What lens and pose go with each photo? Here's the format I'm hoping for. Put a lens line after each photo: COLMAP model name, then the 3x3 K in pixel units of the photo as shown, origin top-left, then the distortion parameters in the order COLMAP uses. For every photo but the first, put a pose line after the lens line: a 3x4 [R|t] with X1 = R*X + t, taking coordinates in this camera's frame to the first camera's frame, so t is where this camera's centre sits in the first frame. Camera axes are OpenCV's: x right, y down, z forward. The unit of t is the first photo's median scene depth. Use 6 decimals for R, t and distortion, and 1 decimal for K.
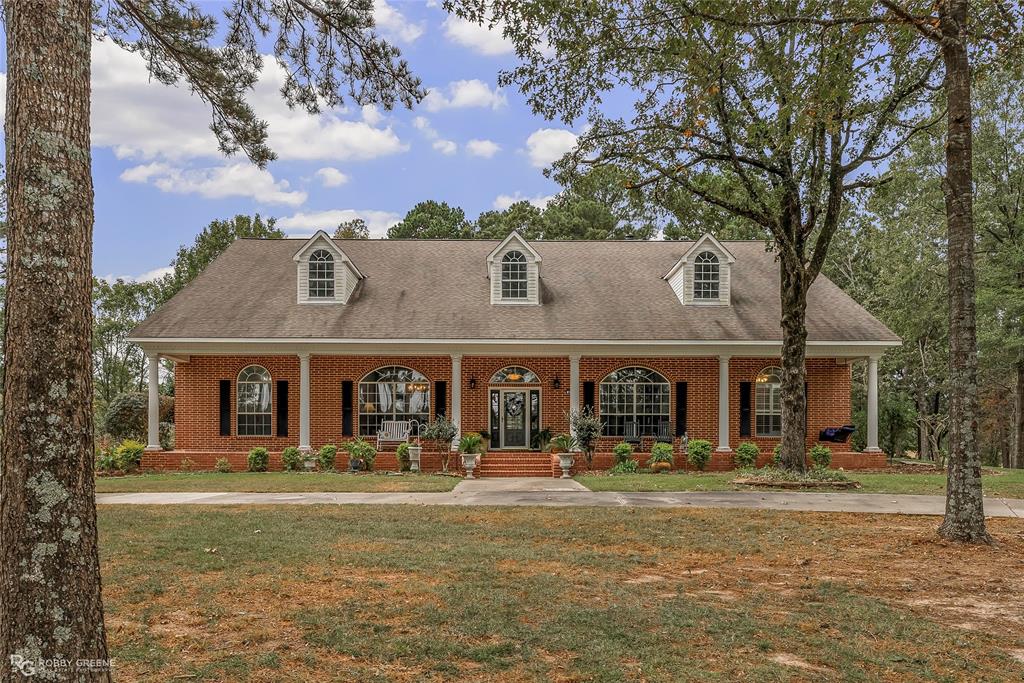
lens RADIAL K [[715.7, 0, 512.0], [0, 715.7, 341.5], [0, 0, 1]] dist [-0.001371, -0.000181]
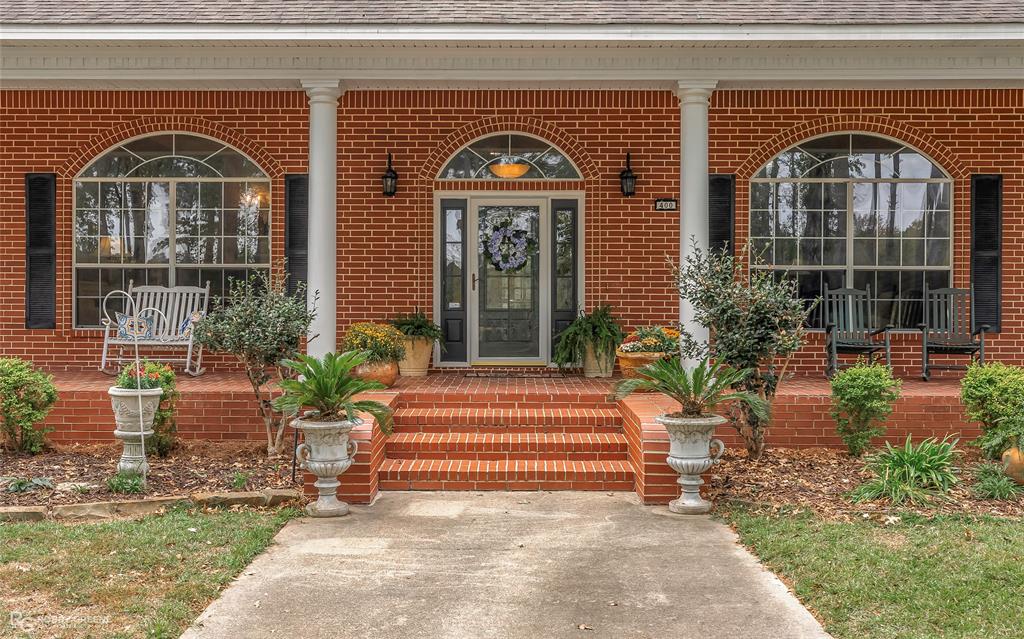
lens RADIAL K [[1044.1, 0, 512.0], [0, 1044.1, 319.5], [0, 0, 1]] dist [-0.001985, 0.000314]
pose [[0.999978, -0.000636, -0.006635, 0.009018], [0.001626, 0.988625, 0.150393, 0.049741], [0.006464, -0.150401, 0.988604, 0.490737]]
